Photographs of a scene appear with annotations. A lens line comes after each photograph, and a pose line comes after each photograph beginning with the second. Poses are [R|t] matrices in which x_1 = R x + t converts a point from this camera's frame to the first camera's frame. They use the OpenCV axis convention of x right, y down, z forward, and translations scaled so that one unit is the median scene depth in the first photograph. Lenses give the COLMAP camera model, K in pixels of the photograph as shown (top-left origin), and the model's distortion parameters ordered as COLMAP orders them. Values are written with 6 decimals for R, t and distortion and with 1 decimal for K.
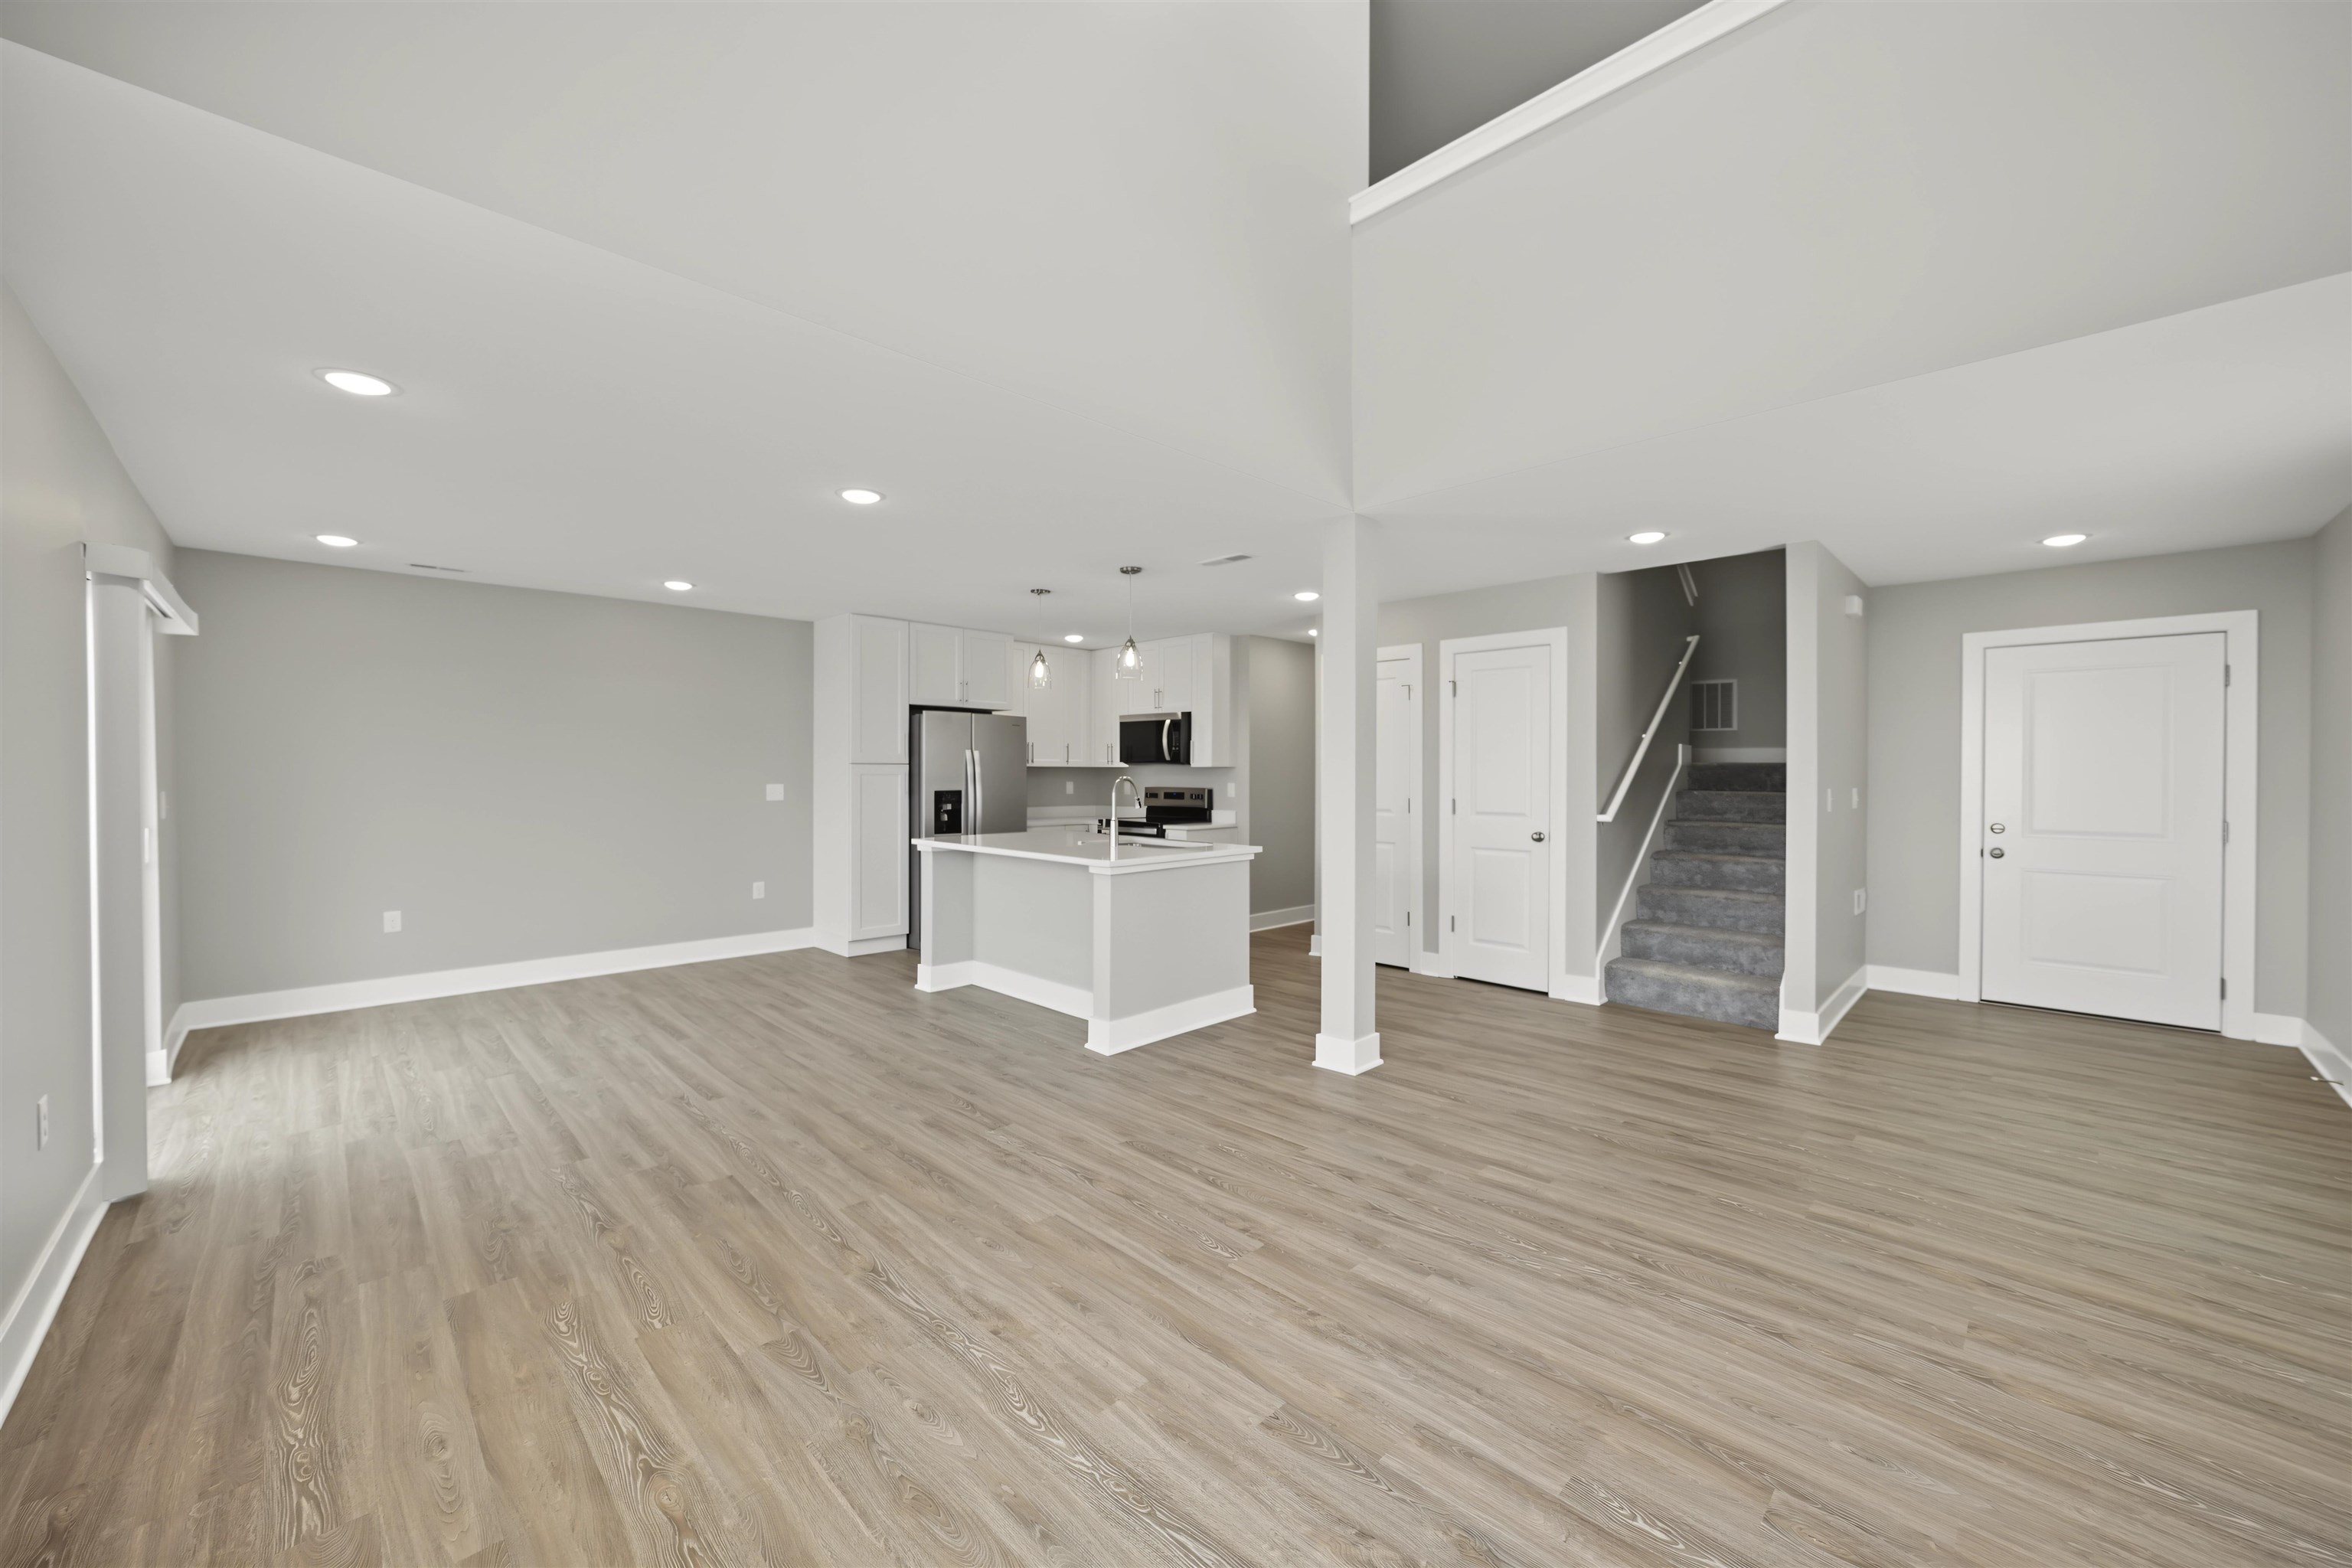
lens RADIAL K [[901.4, 0, 1176.9], [0, 901.4, 767.7], [0, 0, 1]] dist [-0.023205, 0.006754]
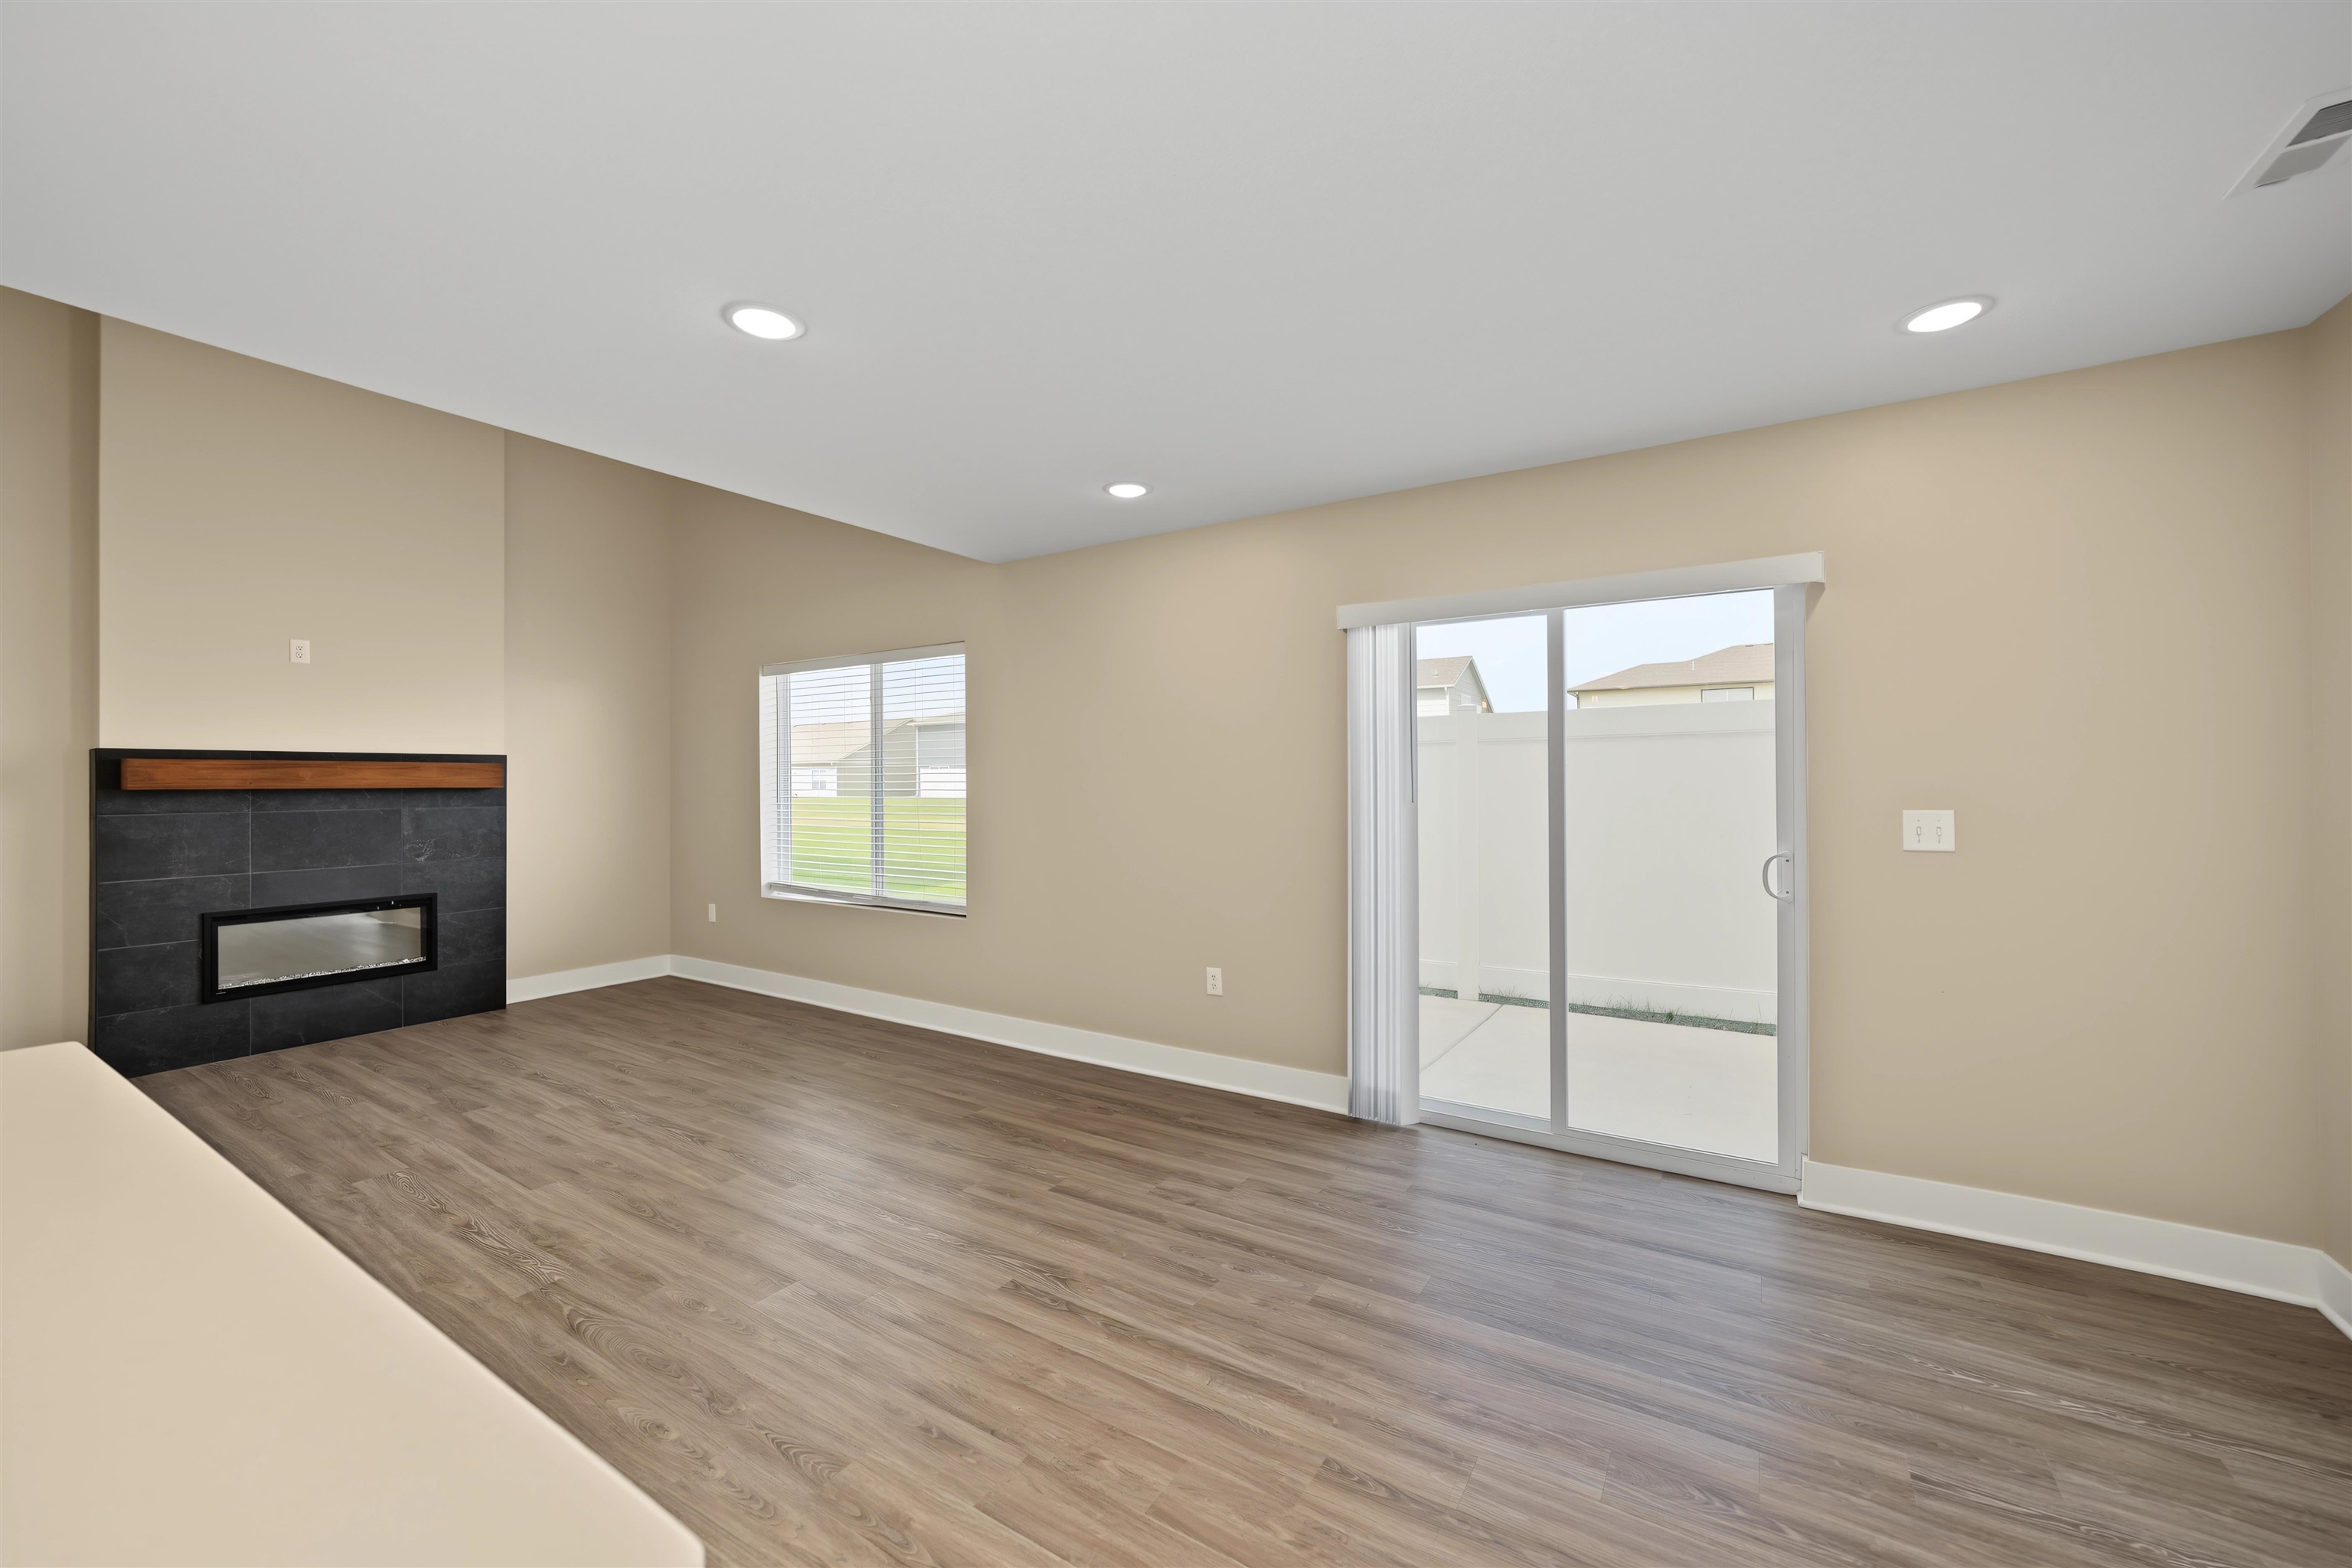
lens RADIAL K [[901.4, 0, 1178.2], [0, 901.4, 775.7], [0, 0, 1]] dist [-0.023205, 0.006754]
pose [[-0.972999, 0.002772, -0.230794, -0.529867], [0.005249, 0.999935, -0.010119, 0.004604], [0.230751, -0.011057, -0.972950, 1.815827]]
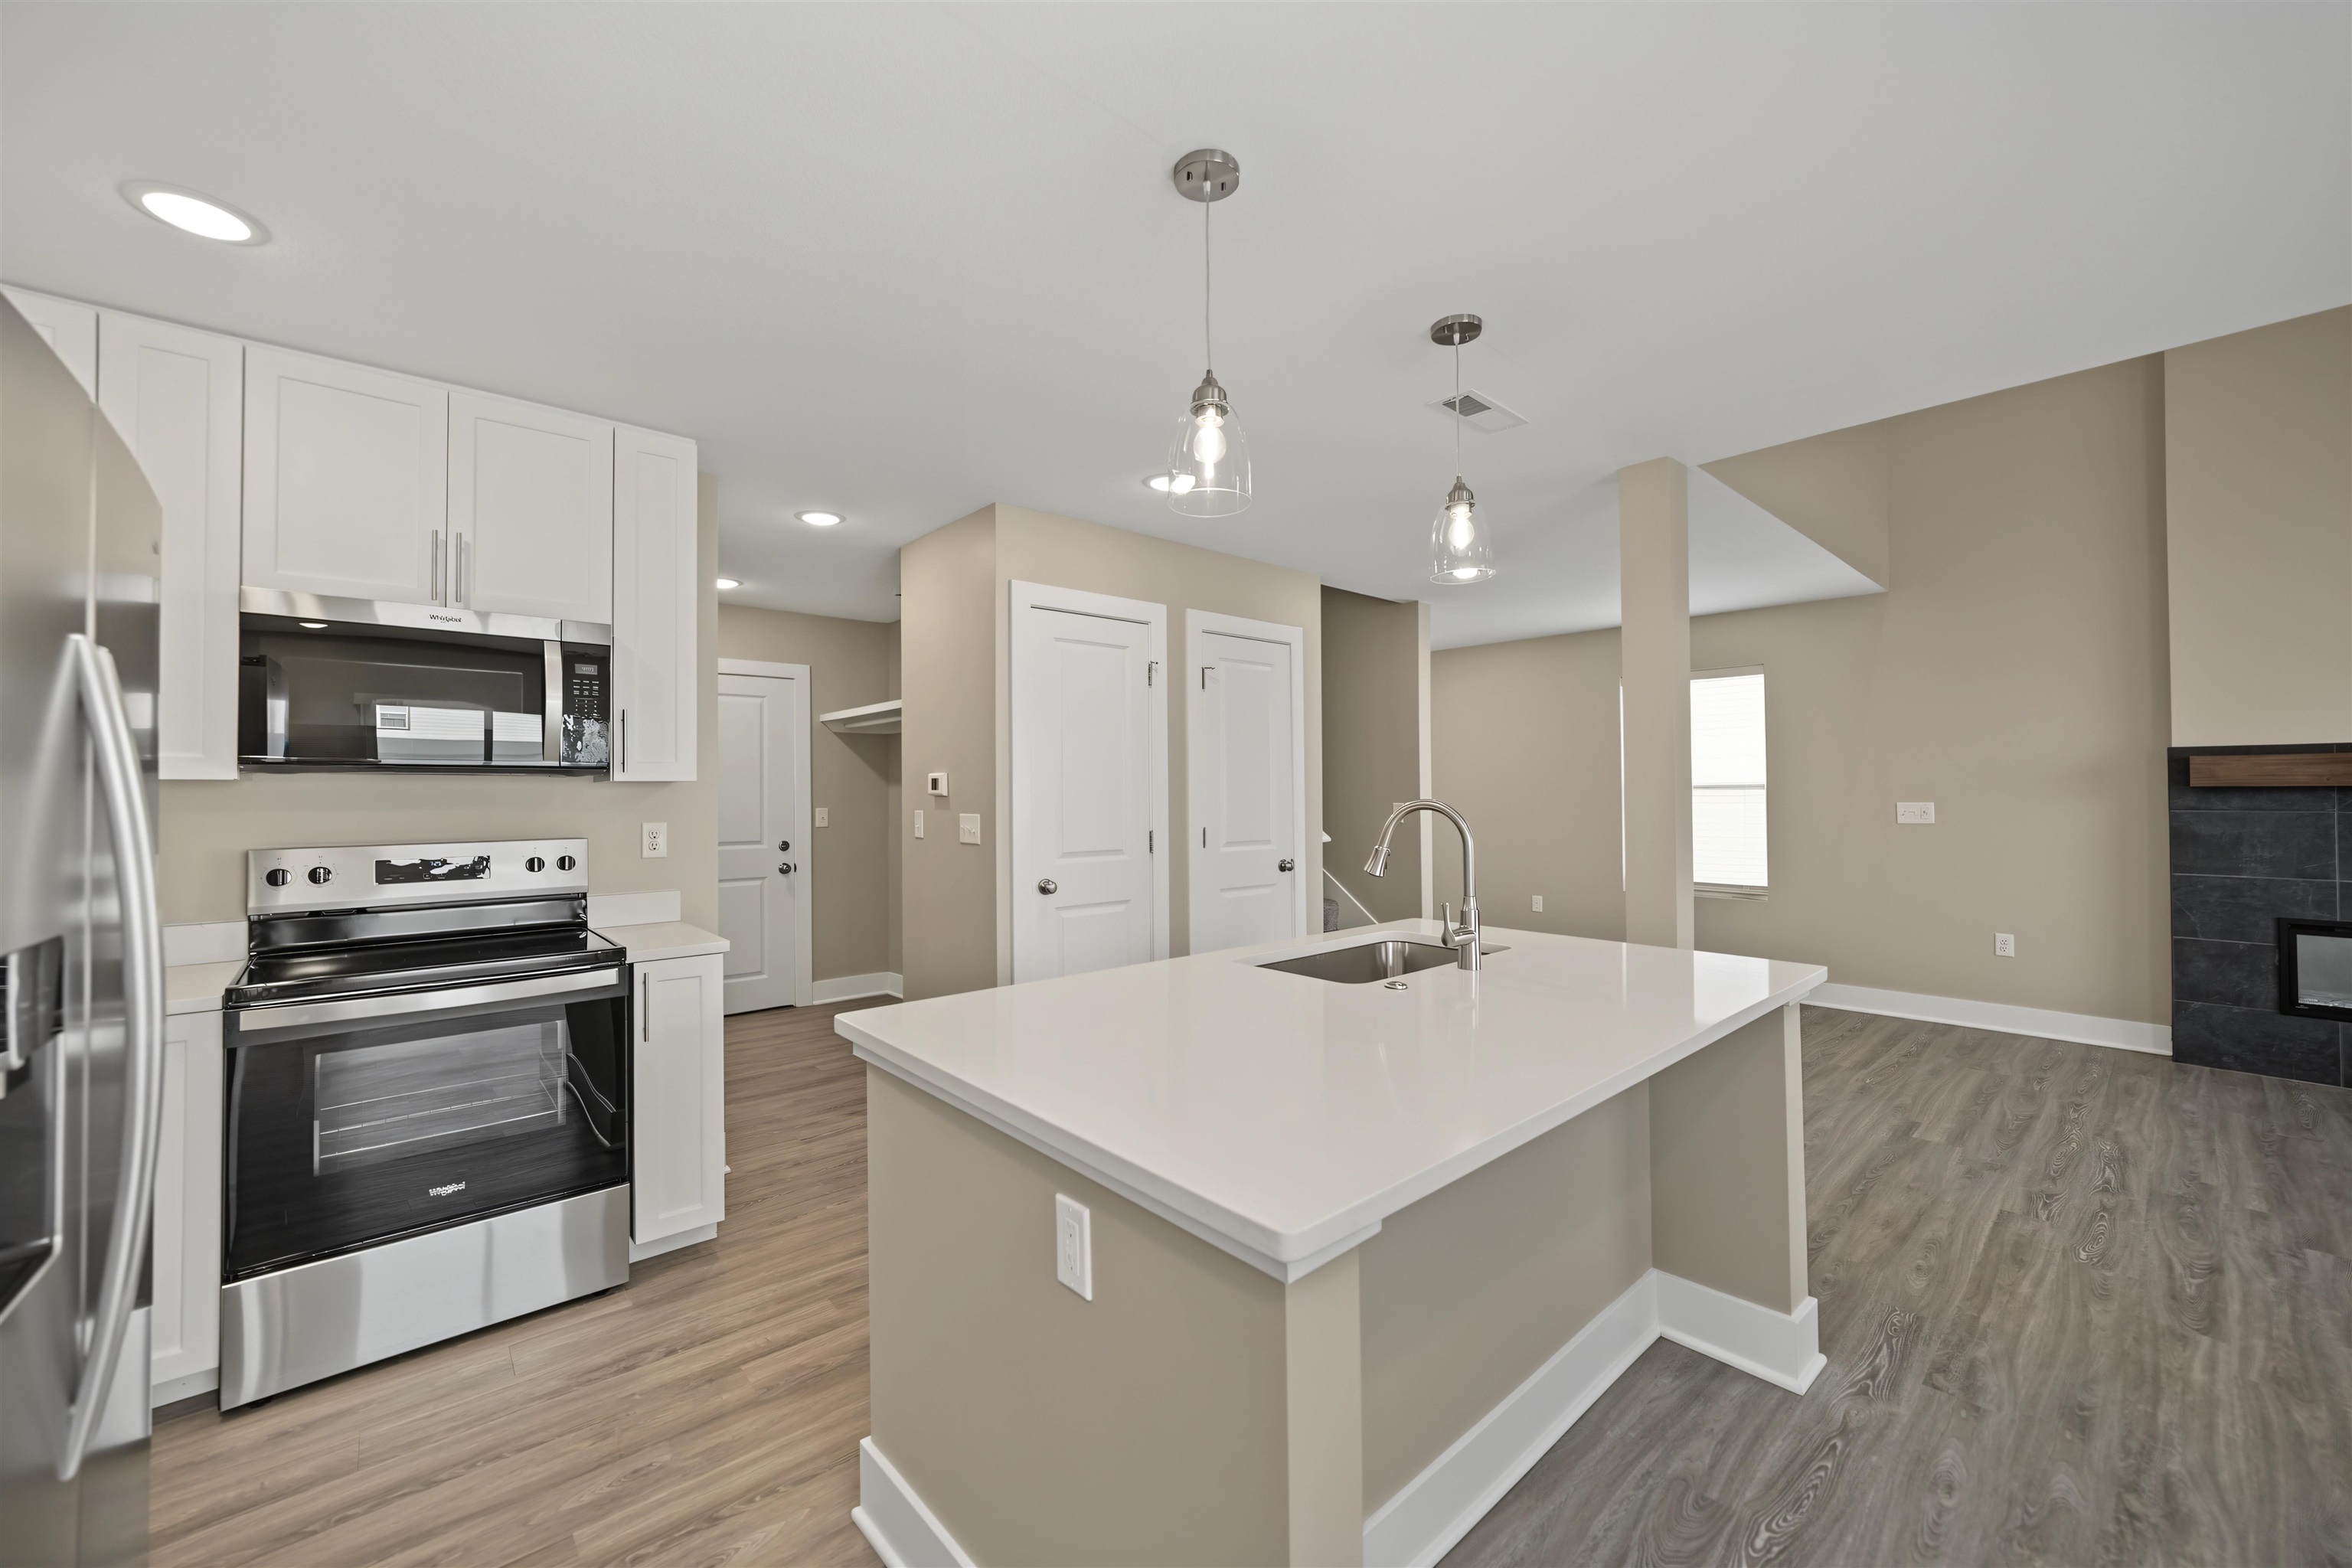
lens RADIAL K [[901.4, 0, 1179.5], [0, 901.4, 784.5], [0, 0, 1]] dist [-0.023205, 0.006754]
pose [[0.055968, 0.007866, 0.998402, -0.736955], [0.003076, 0.999963, -0.008051, 0.007927], [-0.998428, 0.003521, 0.055941, 1.670147]]
